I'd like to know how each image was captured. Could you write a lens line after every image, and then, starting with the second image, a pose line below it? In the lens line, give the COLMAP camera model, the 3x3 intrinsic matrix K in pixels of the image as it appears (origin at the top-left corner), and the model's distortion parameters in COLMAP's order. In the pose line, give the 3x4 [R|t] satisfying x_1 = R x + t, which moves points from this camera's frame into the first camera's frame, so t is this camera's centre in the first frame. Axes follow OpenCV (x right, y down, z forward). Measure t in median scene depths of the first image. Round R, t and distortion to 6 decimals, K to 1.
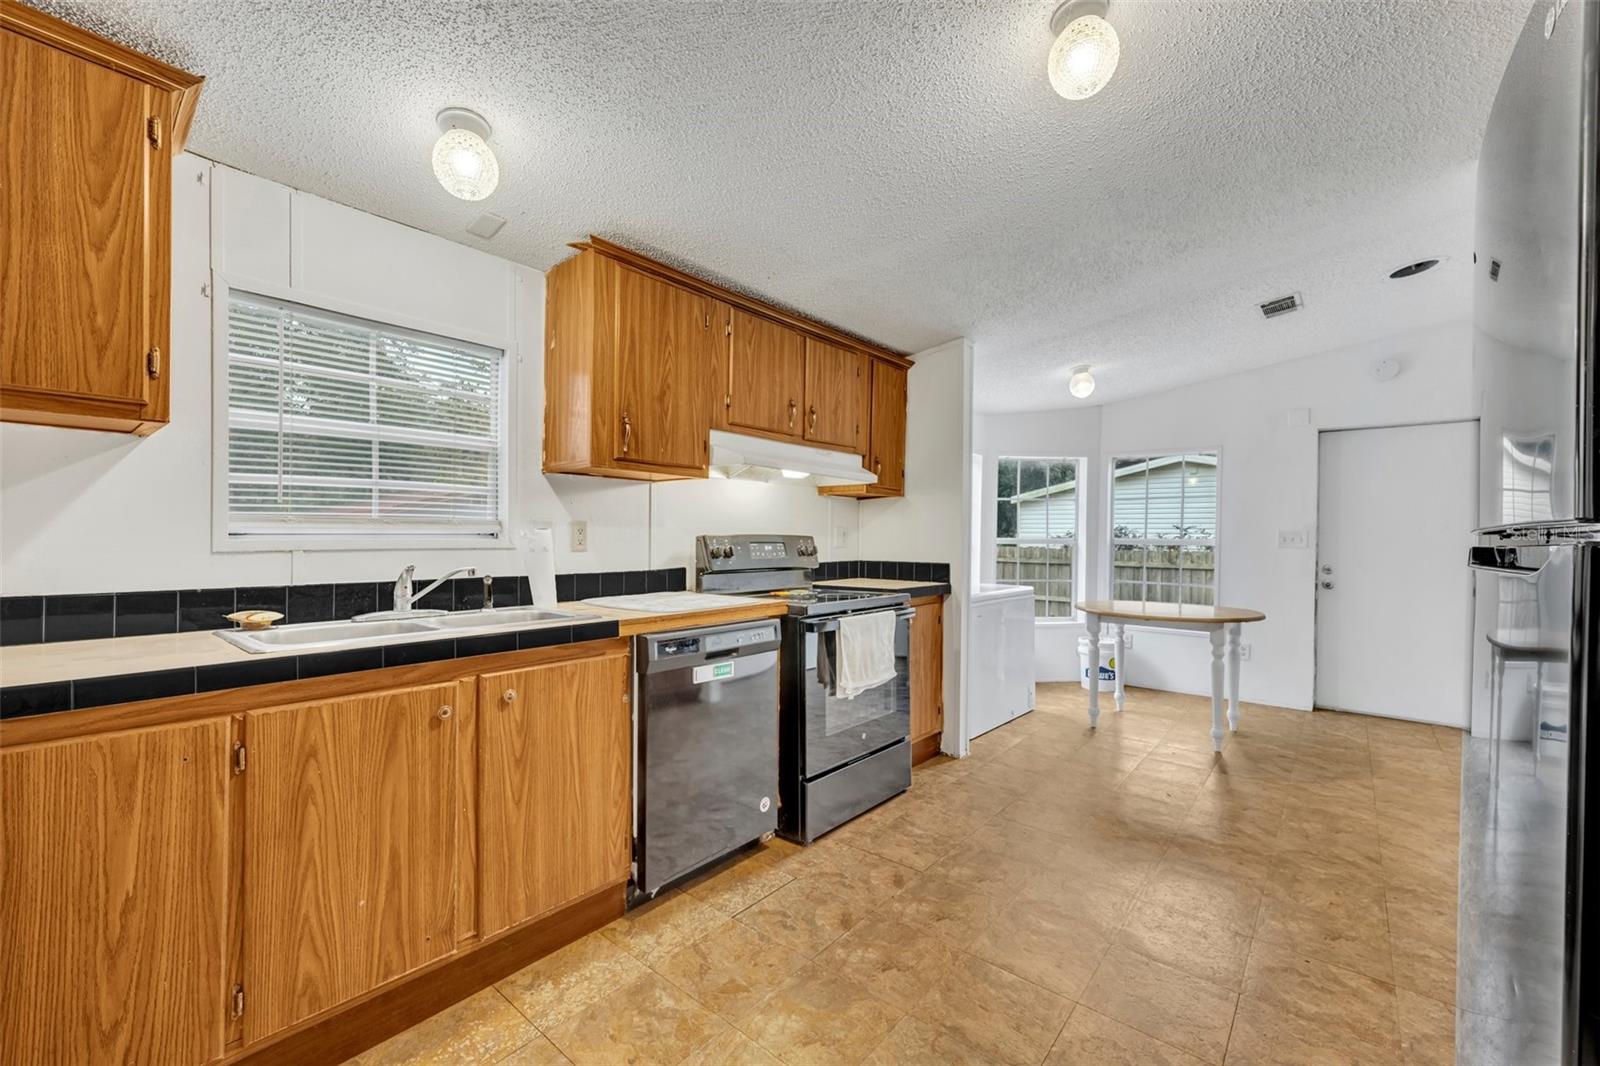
lens RADIAL K [[648.6, 0, 798.1], [0, 648.6, 538.7], [0, 0, 1]] dist [0.000620, -0.000045]
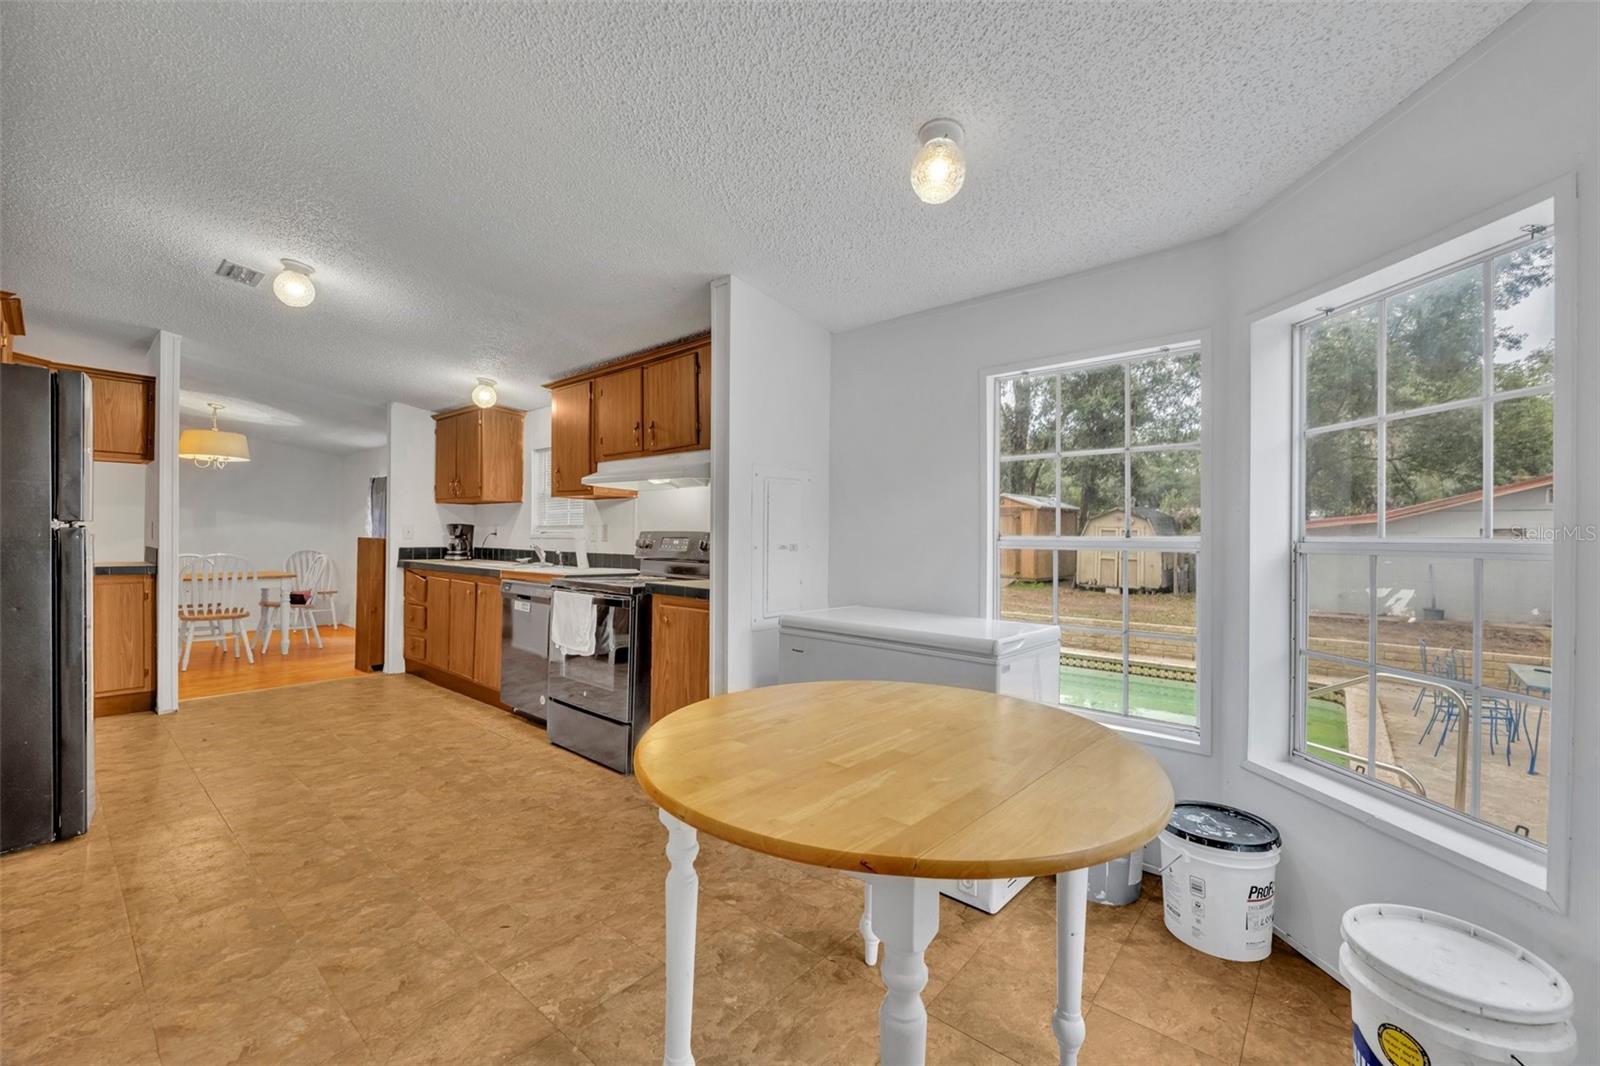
lens RADIAL K [[643.8, 0, 798.2], [0, 643.8, 535.0], [0, 0, 1]] dist [-0.001153, -0.000096]
pose [[-0.000277, -0.008116, -0.999967, 1.362375], [-0.014287, 0.999865, -0.008112, 0.008894], [0.999898, 0.014284, -0.000393, 1.444252]]
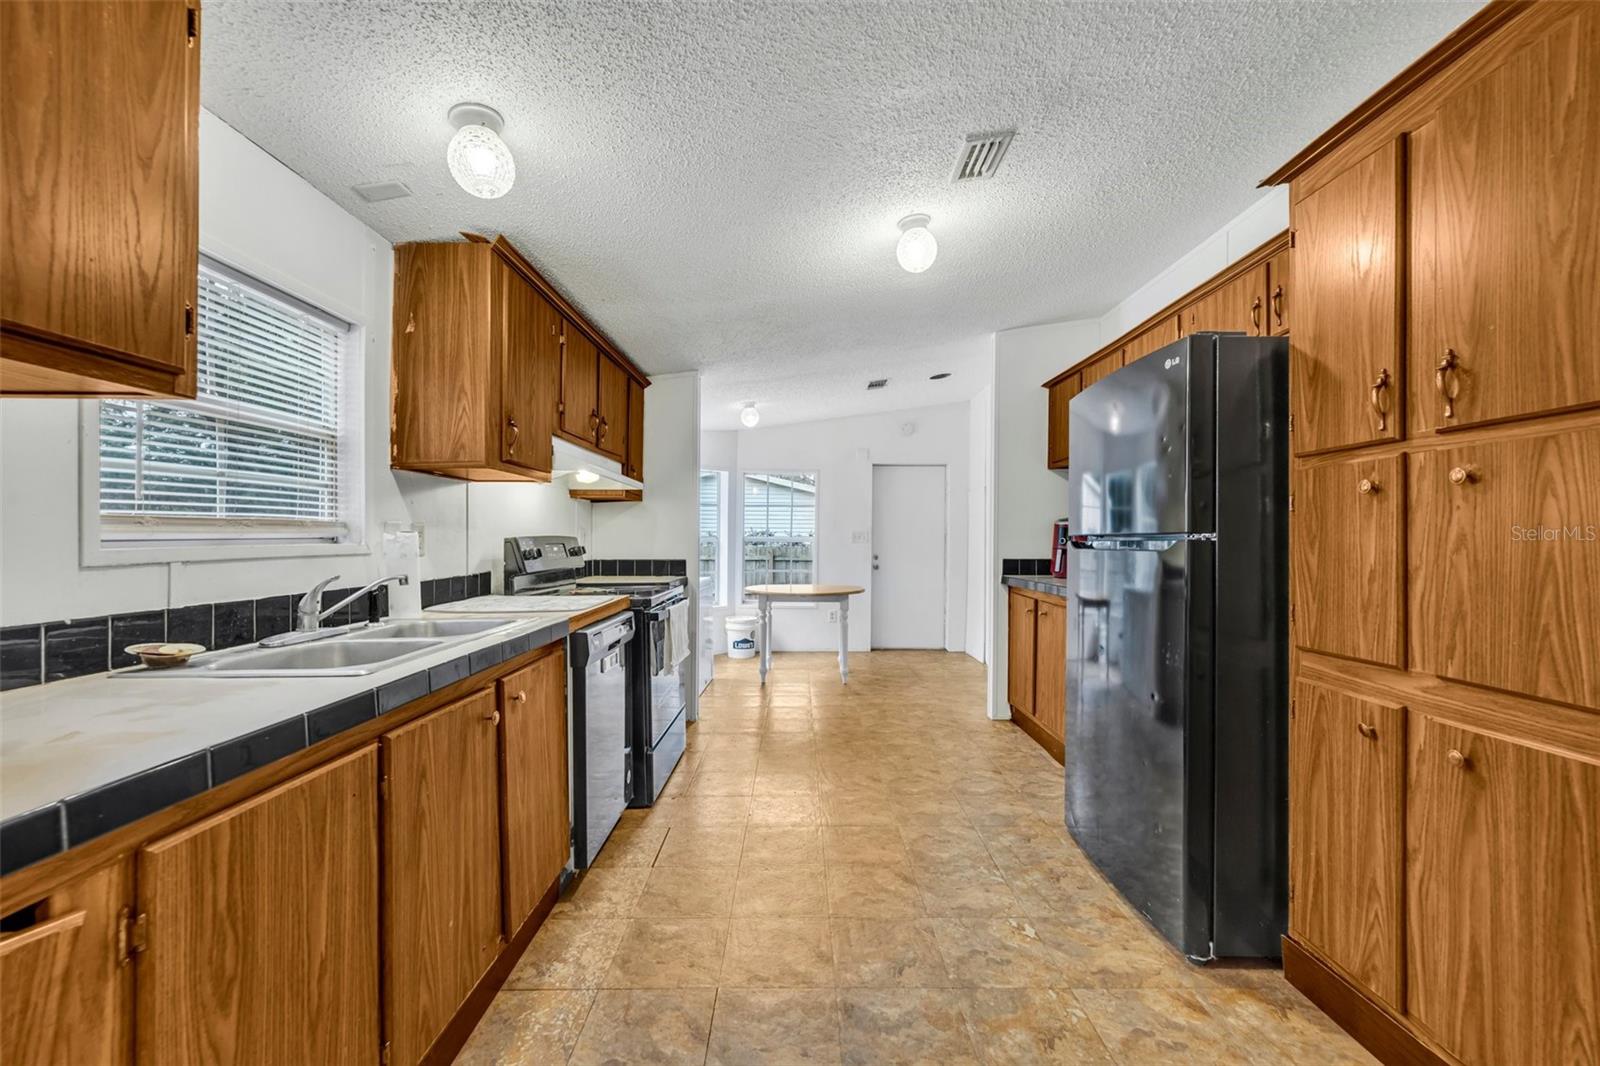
lens RADIAL K [[639.1, 0, 800.7], [0, 639.1, 540.7], [0, 0, 1]] dist [-0.000927, -0.000017]
pose [[0.759282, -0.009709, 0.650689, -0.482033], [0.005618, 0.999949, 0.008365, -0.005903], [-0.650738, -0.002696, 0.759298, -0.029461]]
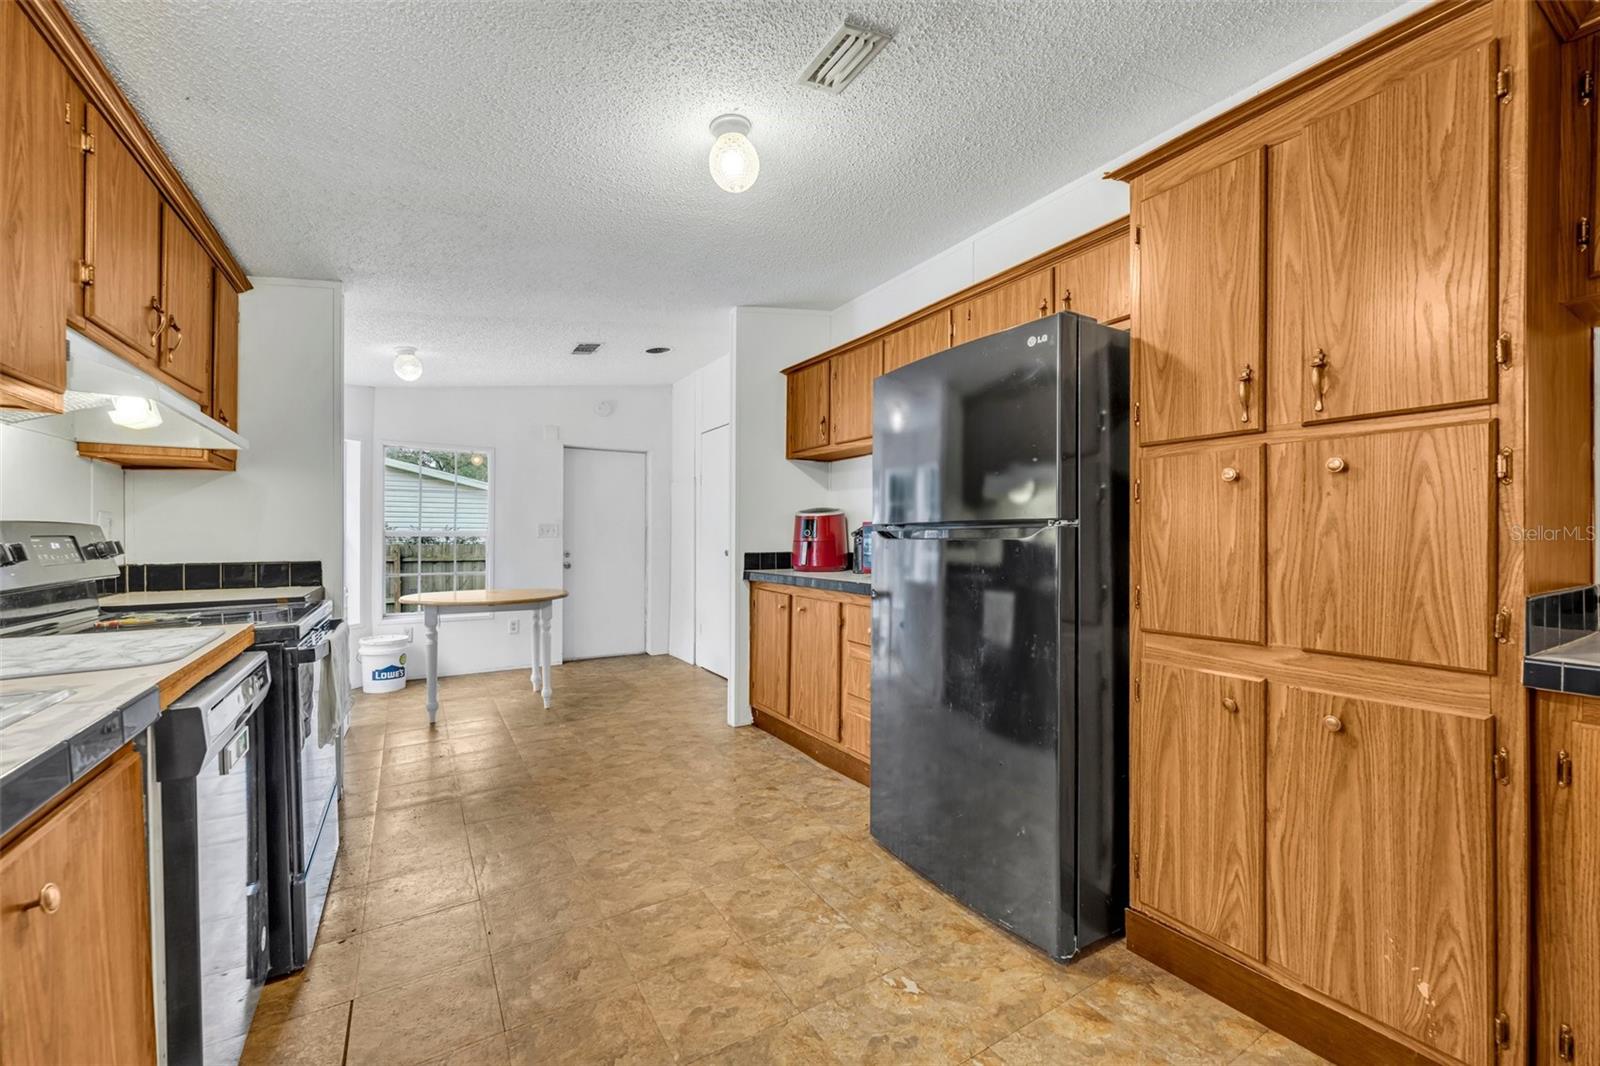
lens RADIAL K [[639.1, 0, 800.7], [0, 639.1, 540.7], [0, 0, 1]] dist [-0.000927, -0.000017]
pose [[0.311477, -0.016752, 0.950106, -0.430318], [0.004044, 0.999859, 0.016303, 0.004026], [-0.950245, -0.001235, 0.311500, 0.259803]]
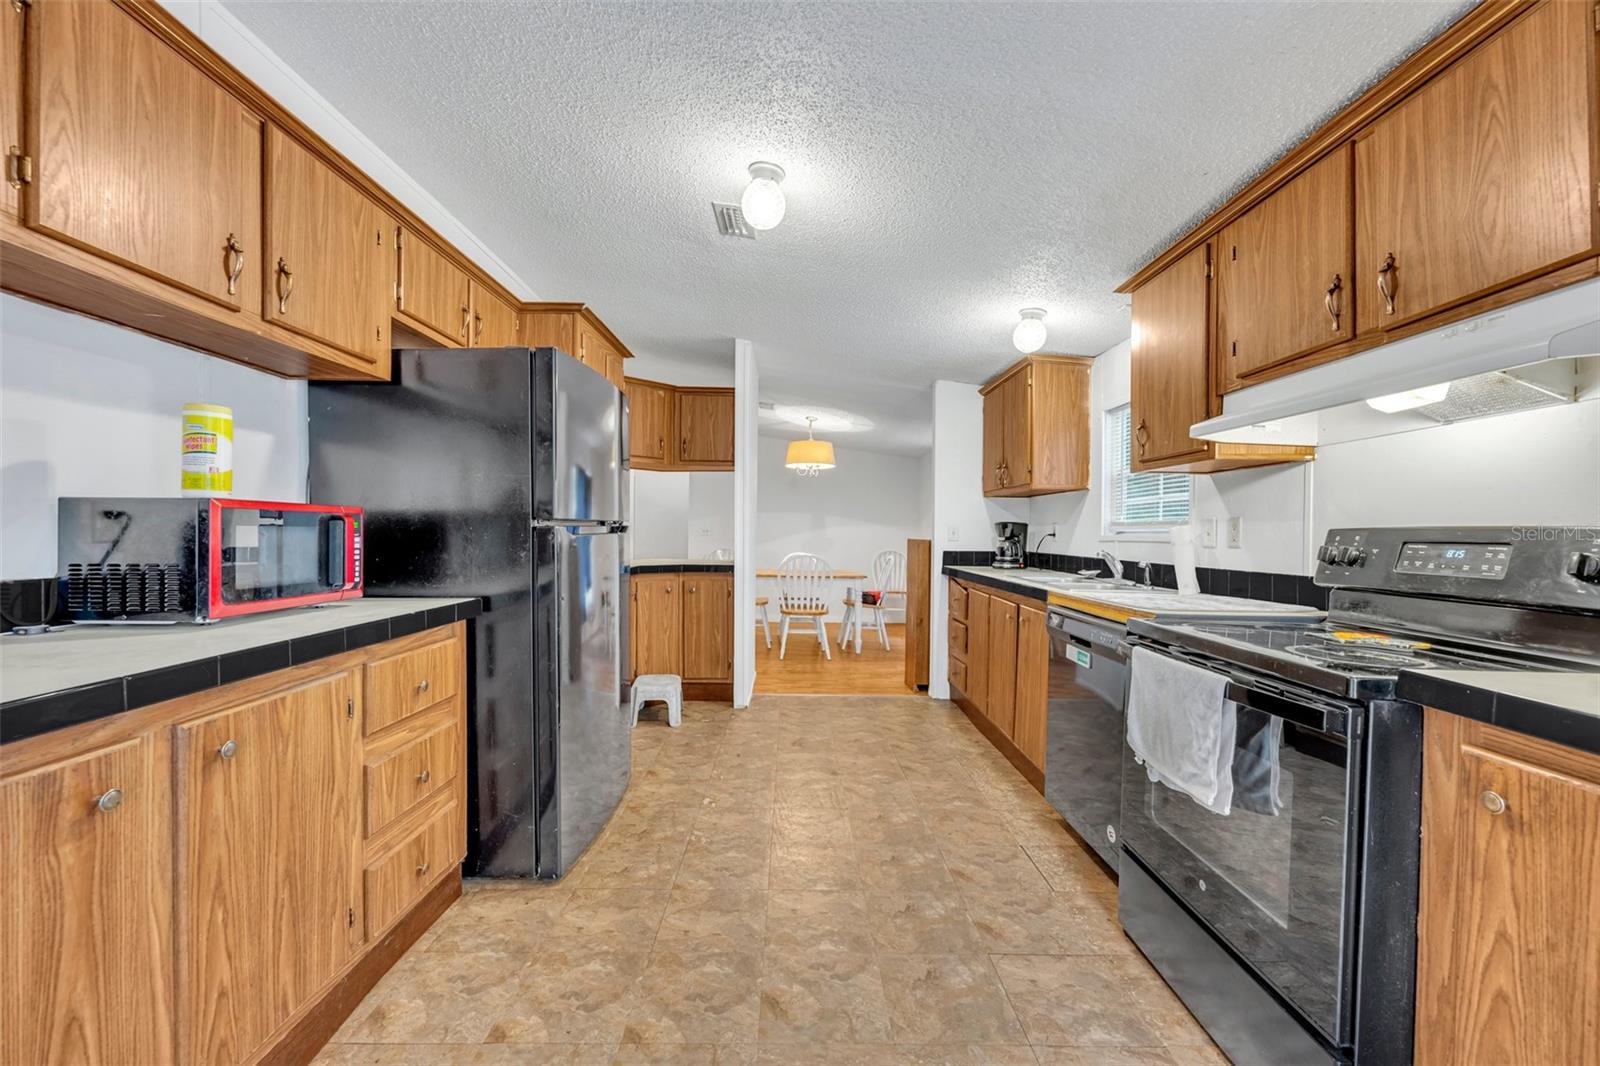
lens RADIAL K [[635.5, 0, 797.2], [0, 635.5, 535.1], [0, 0, 1]] dist [-0.001172, -0.000074]
pose [[-0.757252, -0.010888, -0.653032, 0.747397], [-0.017520, 0.999840, 0.003647, 0.008080], [0.652887, 0.014203, -0.757322, 1.219247]]
